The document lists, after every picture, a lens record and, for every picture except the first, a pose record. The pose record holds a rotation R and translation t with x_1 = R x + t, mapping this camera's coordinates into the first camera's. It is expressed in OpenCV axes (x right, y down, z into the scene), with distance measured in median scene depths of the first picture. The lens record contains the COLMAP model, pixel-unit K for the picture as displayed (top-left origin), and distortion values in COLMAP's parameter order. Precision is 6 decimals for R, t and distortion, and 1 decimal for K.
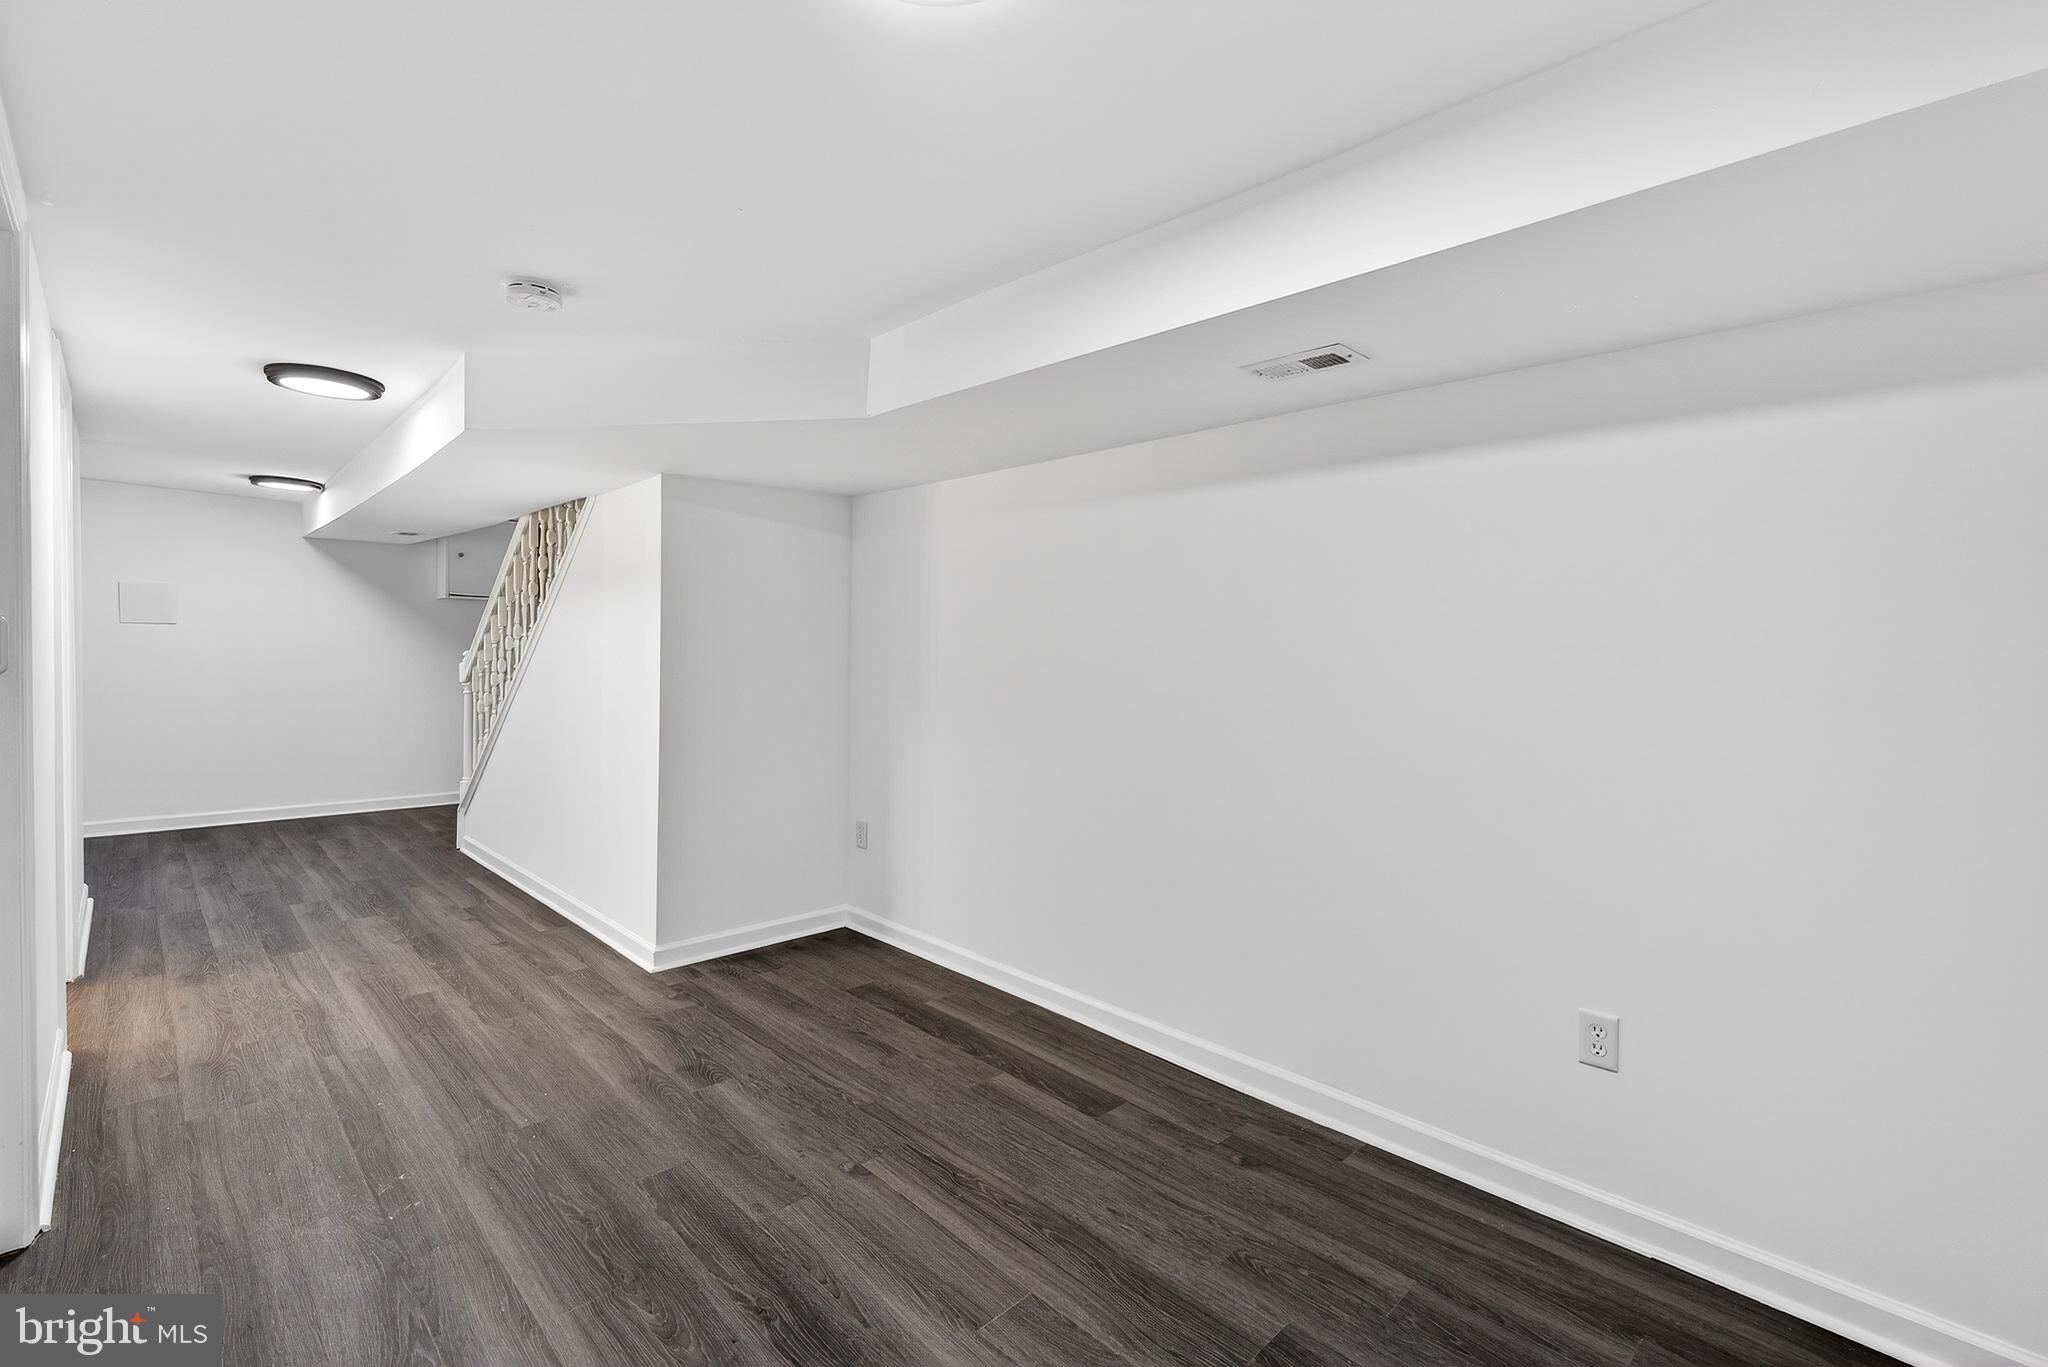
lens RADIAL K [[915.1, 0, 1020.3], [0, 915.1, 679.7], [0, 0, 1]] dist [-0.000743, 0.000391]
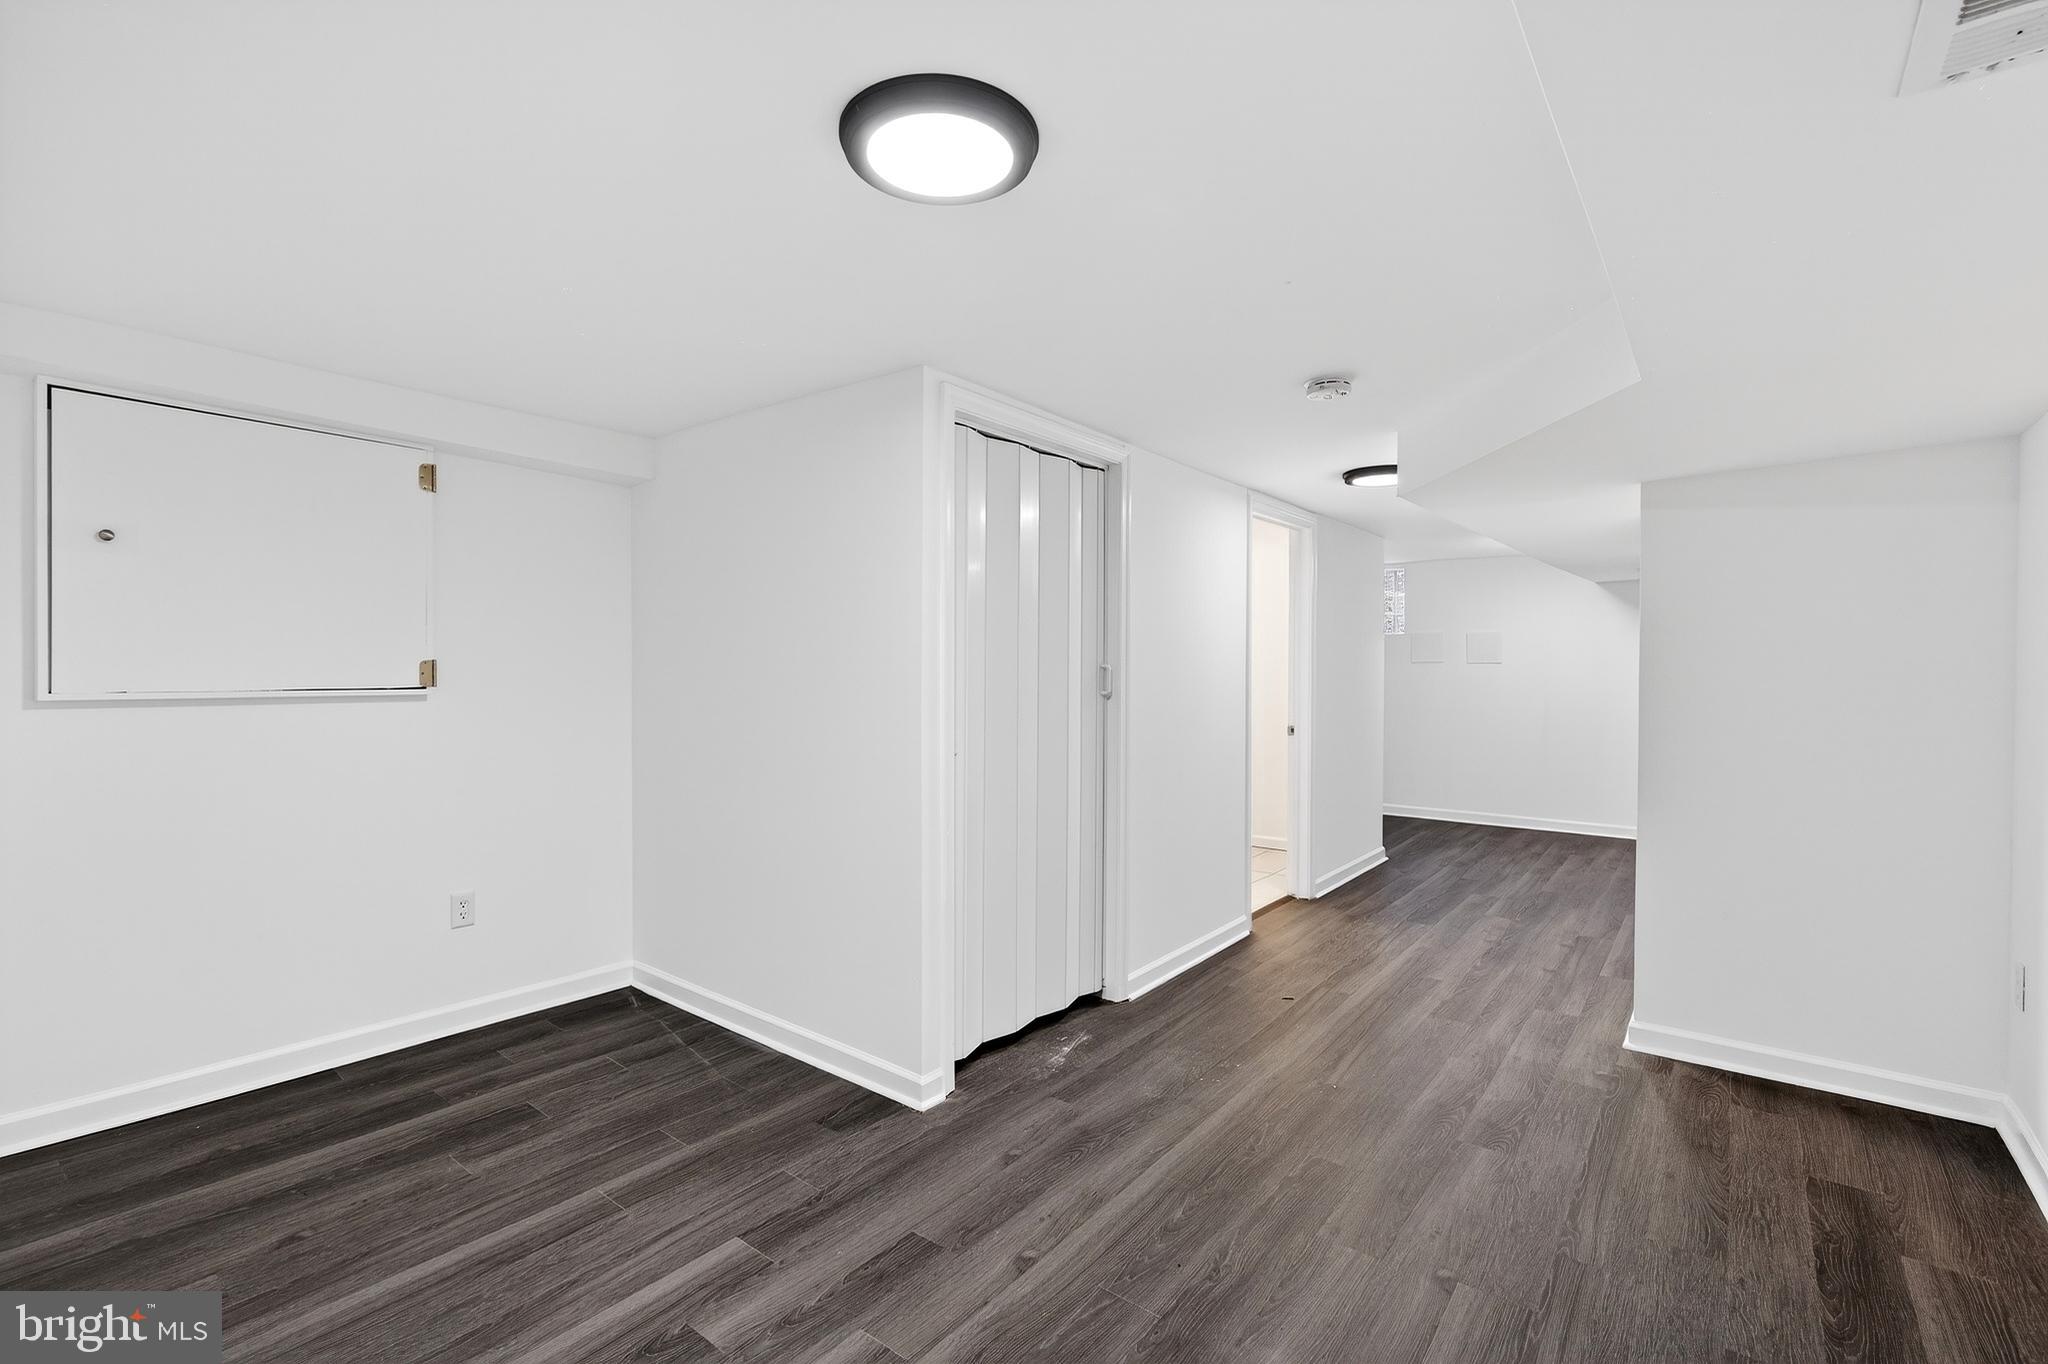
lens RADIAL K [[915.1, 0, 1020.3], [0, 915.1, 678.2], [0, 0, 1]] dist [-0.000743, 0.000391]
pose [[0.128152, -0.003982, -0.991747, 0.438590], [-0.034175, 0.999380, -0.008429, -0.010196], [0.991166, 0.034973, 0.127936, 0.323991]]
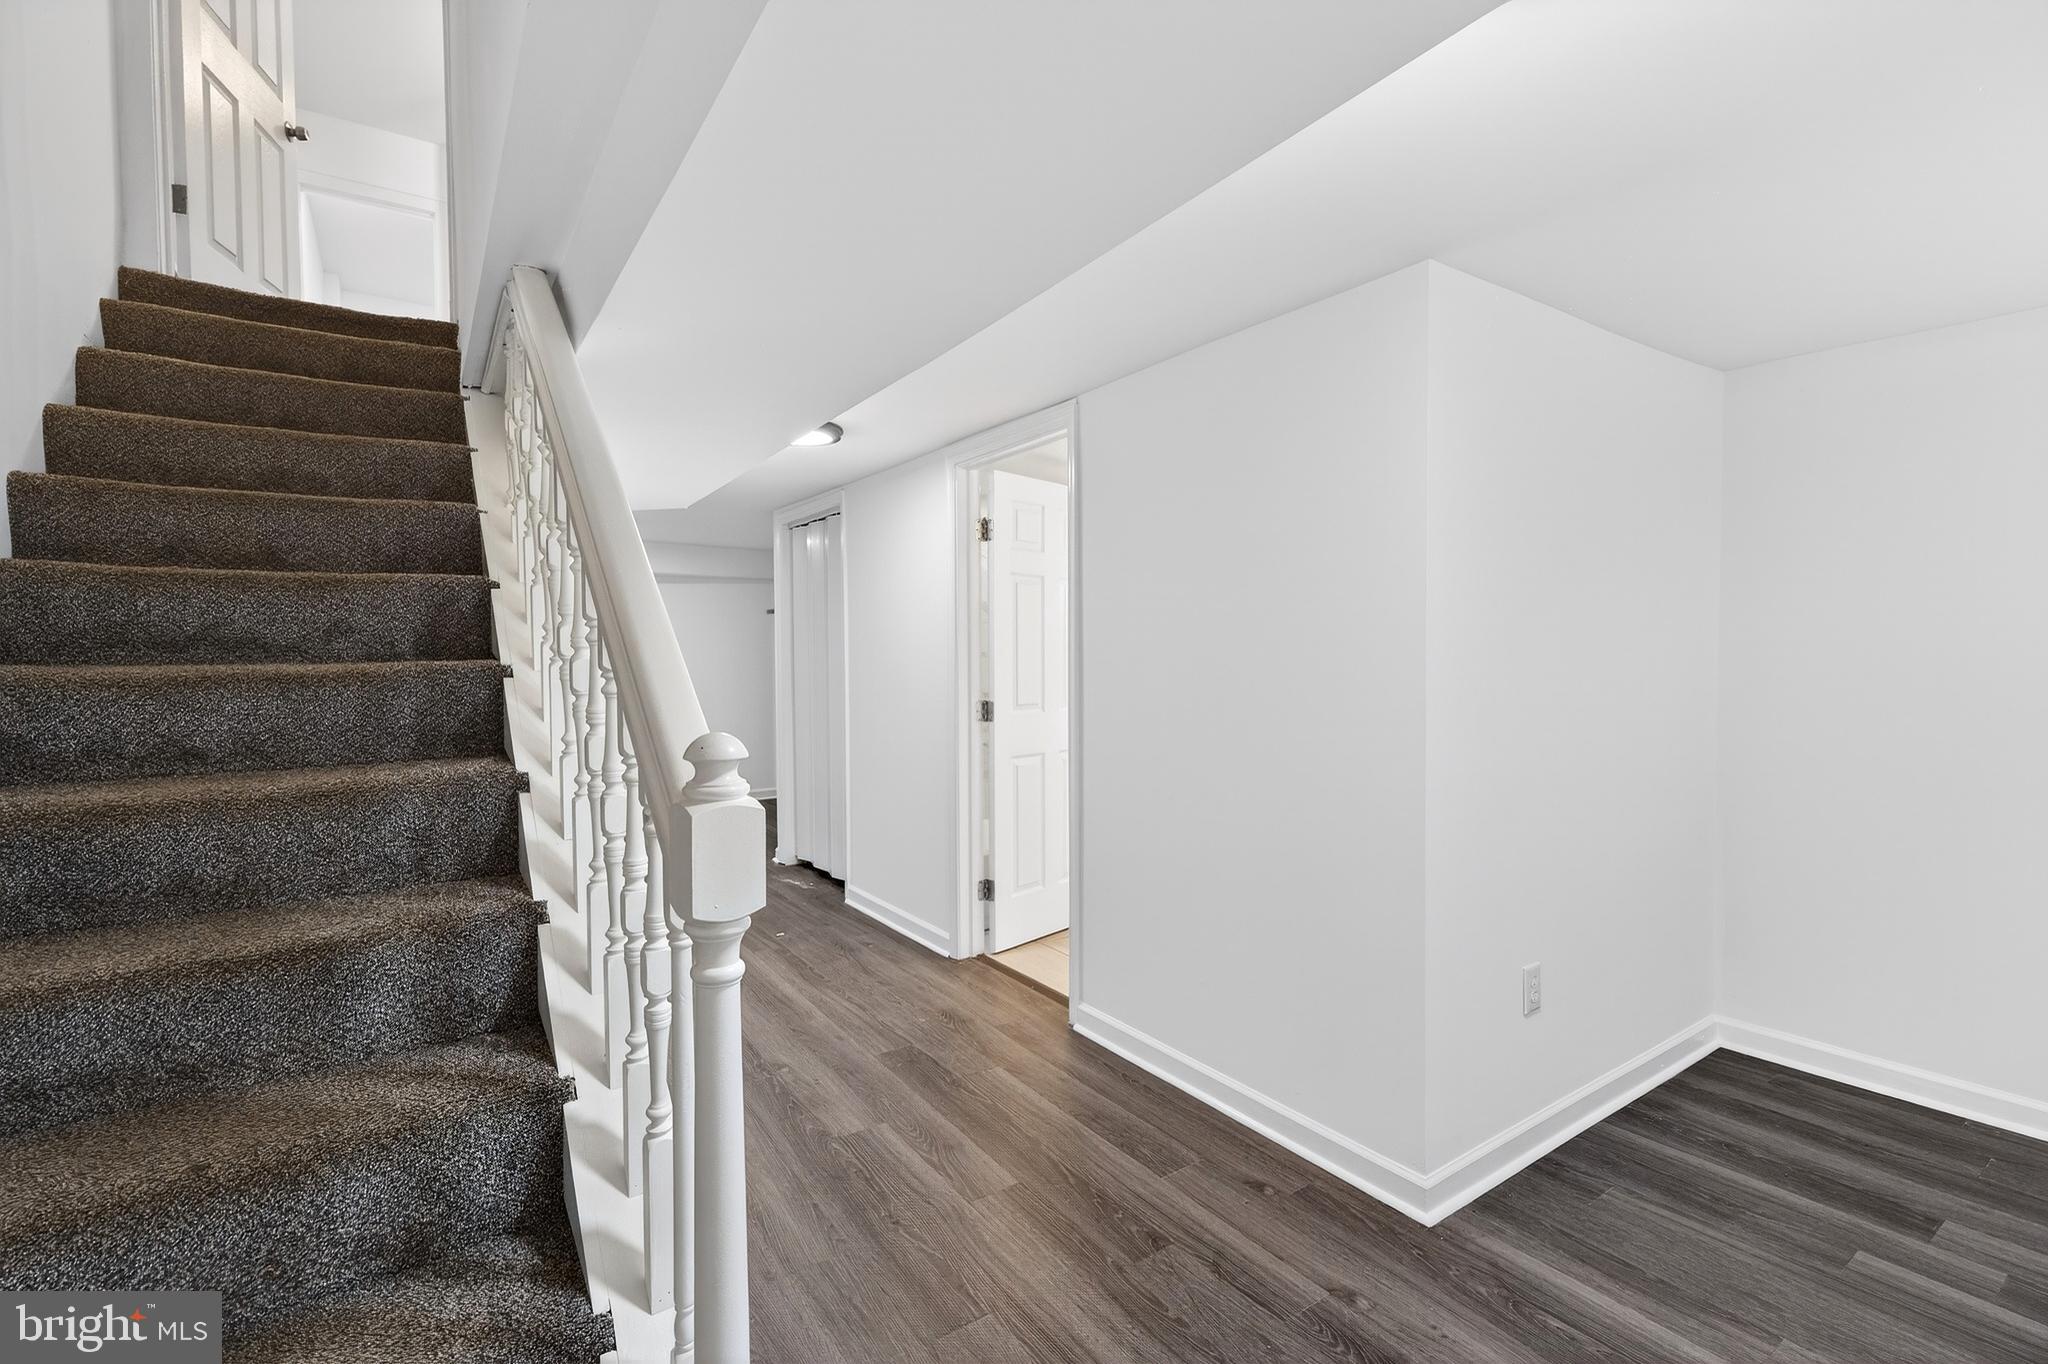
lens RADIAL K [[915.1, 0, 1020.3], [0, 915.1, 678.2], [0, 0, 1]] dist [-0.000743, 0.000391]
pose [[-0.983336, -0.013994, 0.181259, -1.201670], [-0.001878, 0.997761, 0.066848, -0.098595], [-0.181788, 0.065393, -0.981161, 2.010075]]
